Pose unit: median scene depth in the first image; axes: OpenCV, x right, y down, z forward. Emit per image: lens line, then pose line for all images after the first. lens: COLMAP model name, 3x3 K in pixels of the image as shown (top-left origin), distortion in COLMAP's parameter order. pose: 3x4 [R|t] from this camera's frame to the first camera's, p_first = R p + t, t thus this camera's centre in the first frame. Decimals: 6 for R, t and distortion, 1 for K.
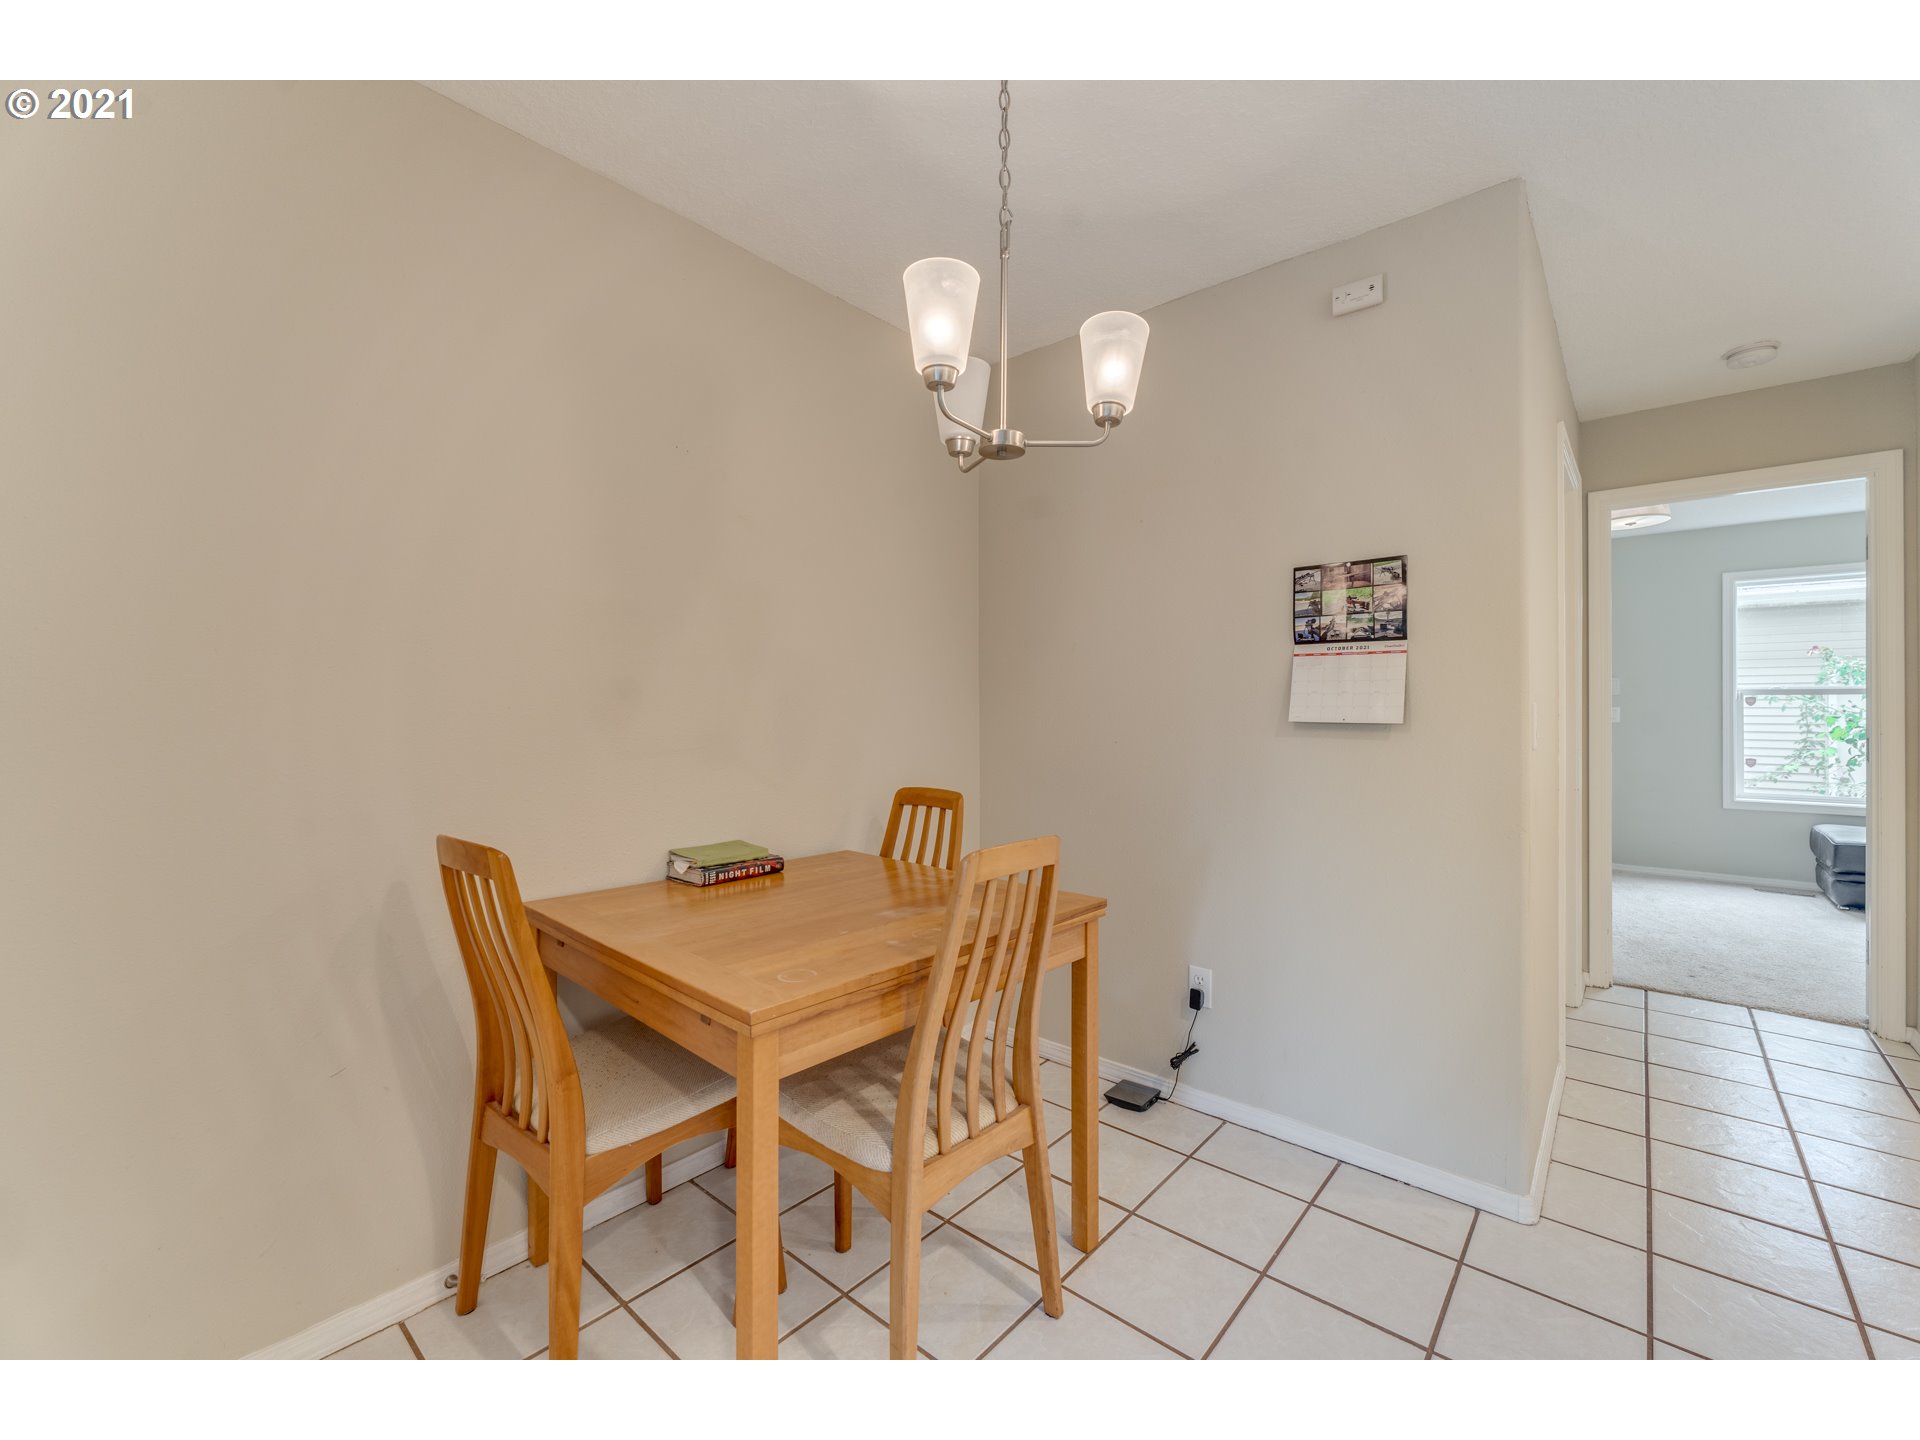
lens RADIAL K [[794.5, 0, 950.2], [0, 794.5, 705.1], [0, 0, 1]] dist [-0.006841, 0.001485]
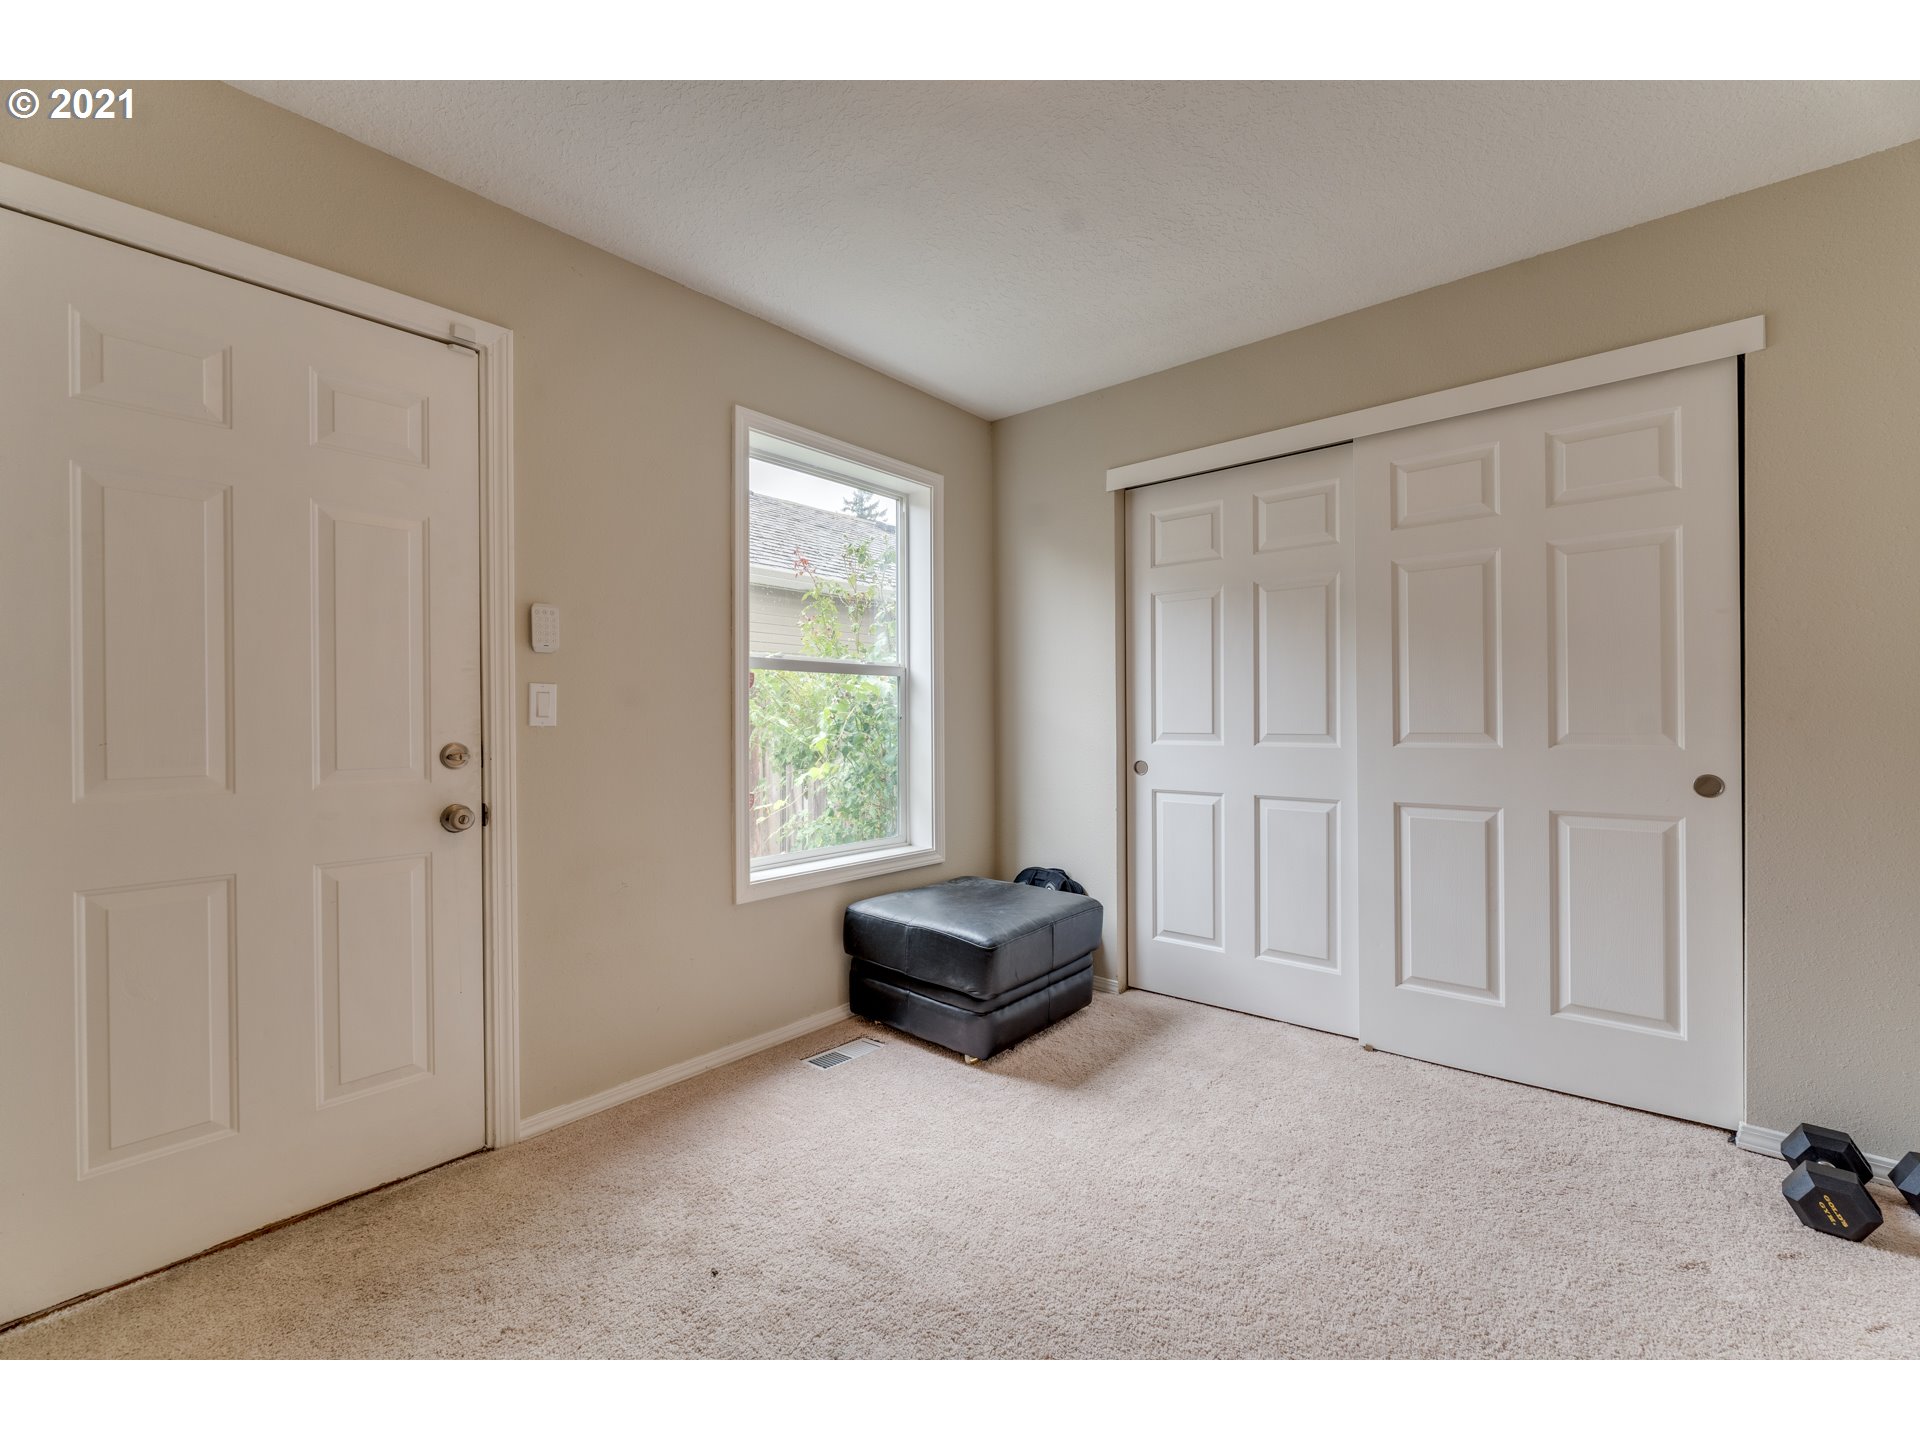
lens RADIAL K [[827.9, 0, 962.4], [0, 827.9, 721.5], [0, 0, 1]] dist [-0.003142, 0.002818]
pose [[-0.027097, -0.002813, 0.999629, 0.853643], [0.003504, 0.999990, 0.002909, 0.036750], [-0.999627, 0.003581, -0.027086, 1.555499]]
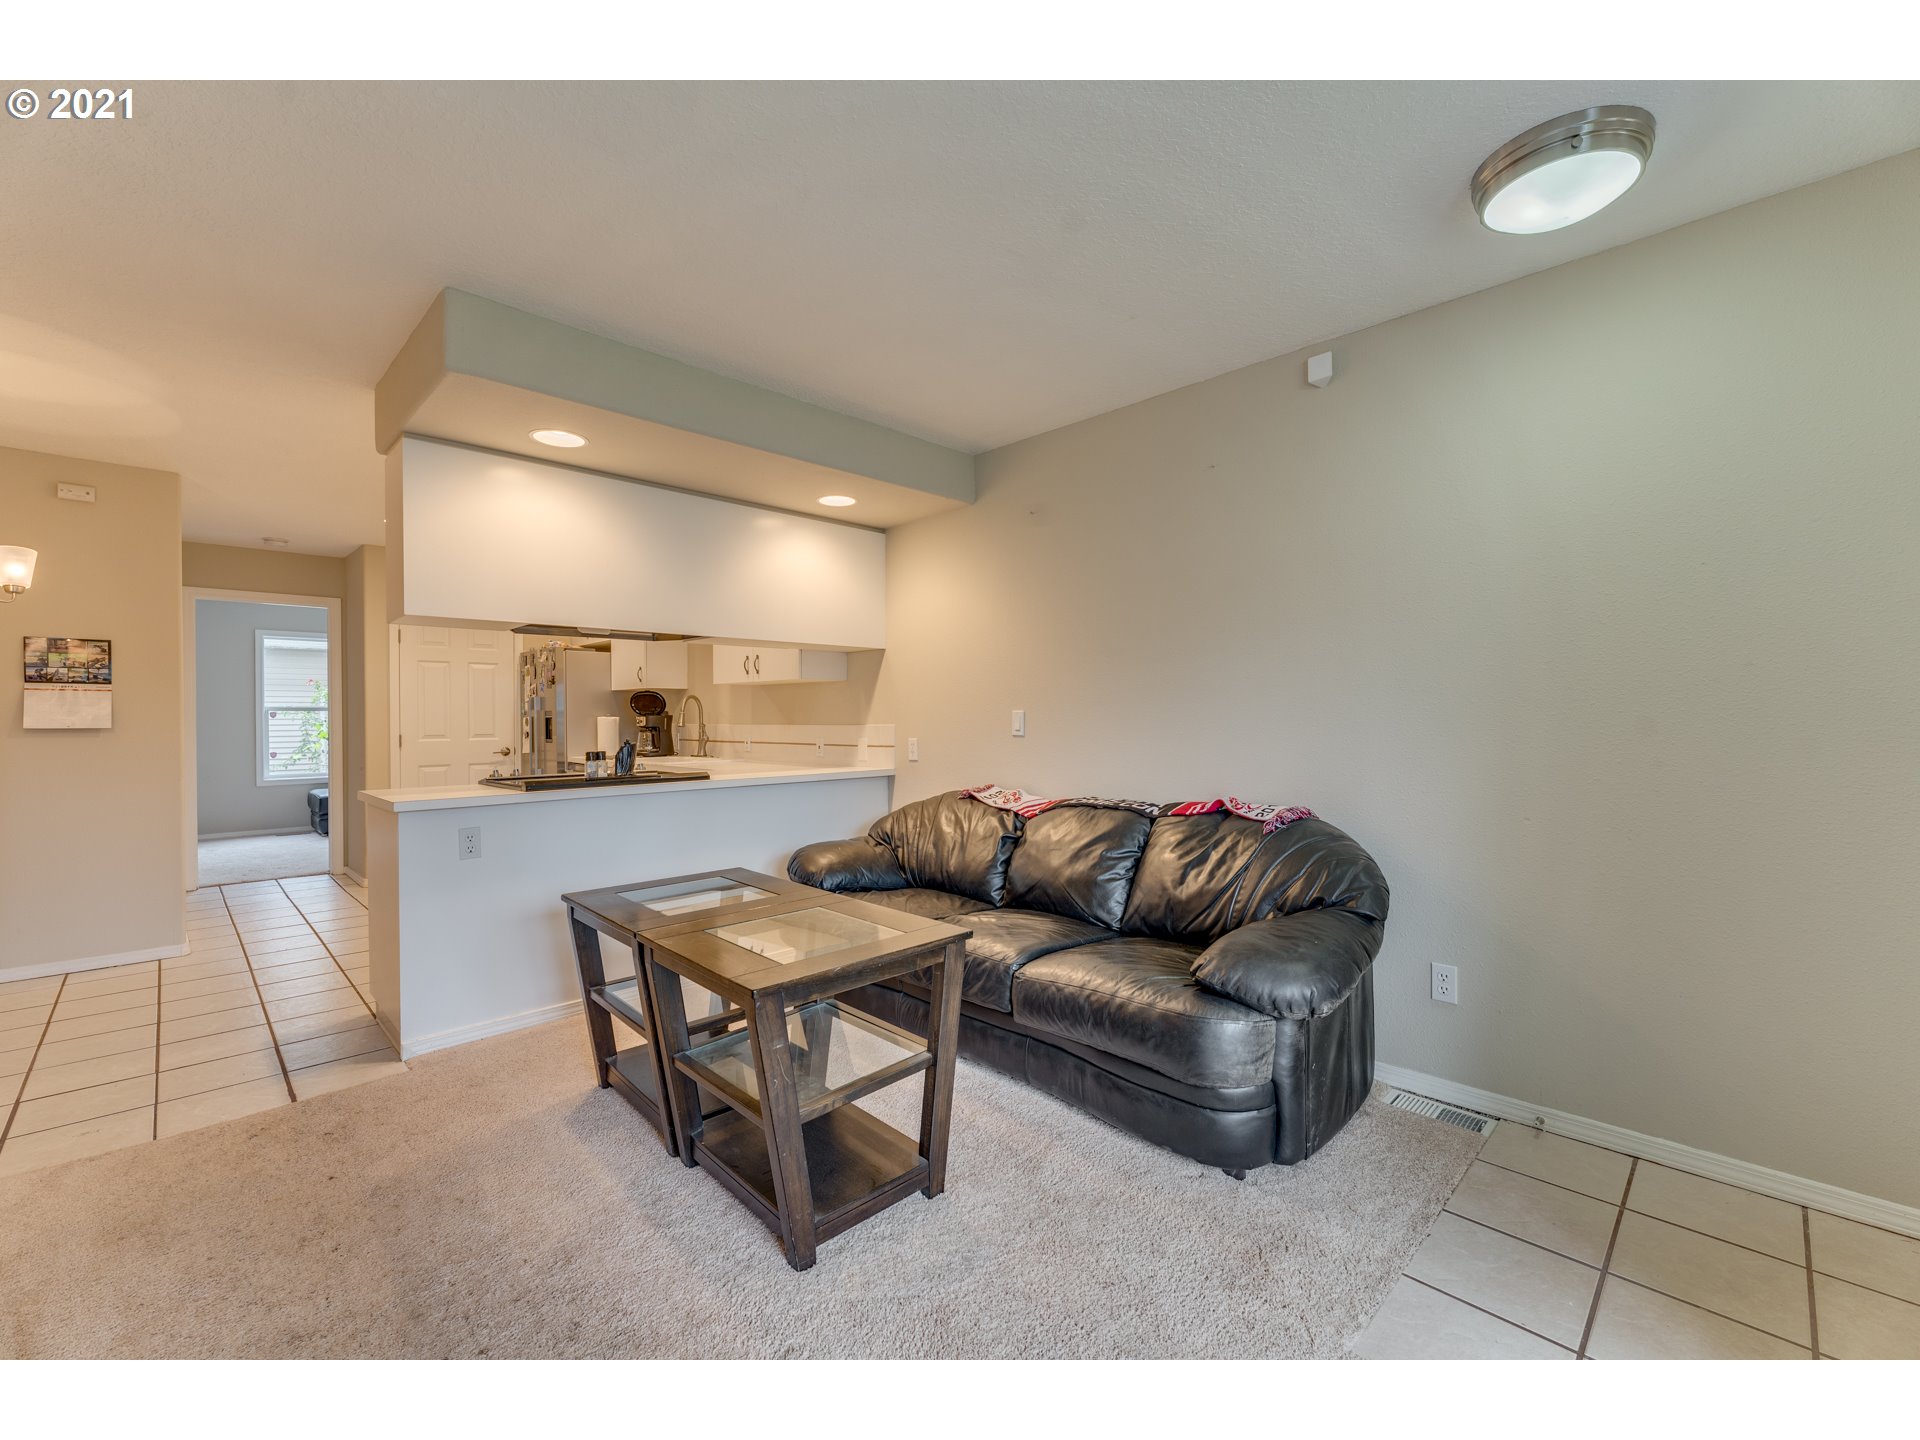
lens RADIAL K [[794.5, 0, 961.1], [0, 794.5, 719.5], [0, 0, 1]] dist [-0.006841, 0.001485]
pose [[0.059675, -0.004754, 0.998207, -0.784442], [0.001704, 0.999988, 0.004661, -0.001685], [-0.998216, 0.001423, 0.059682, -0.757252]]
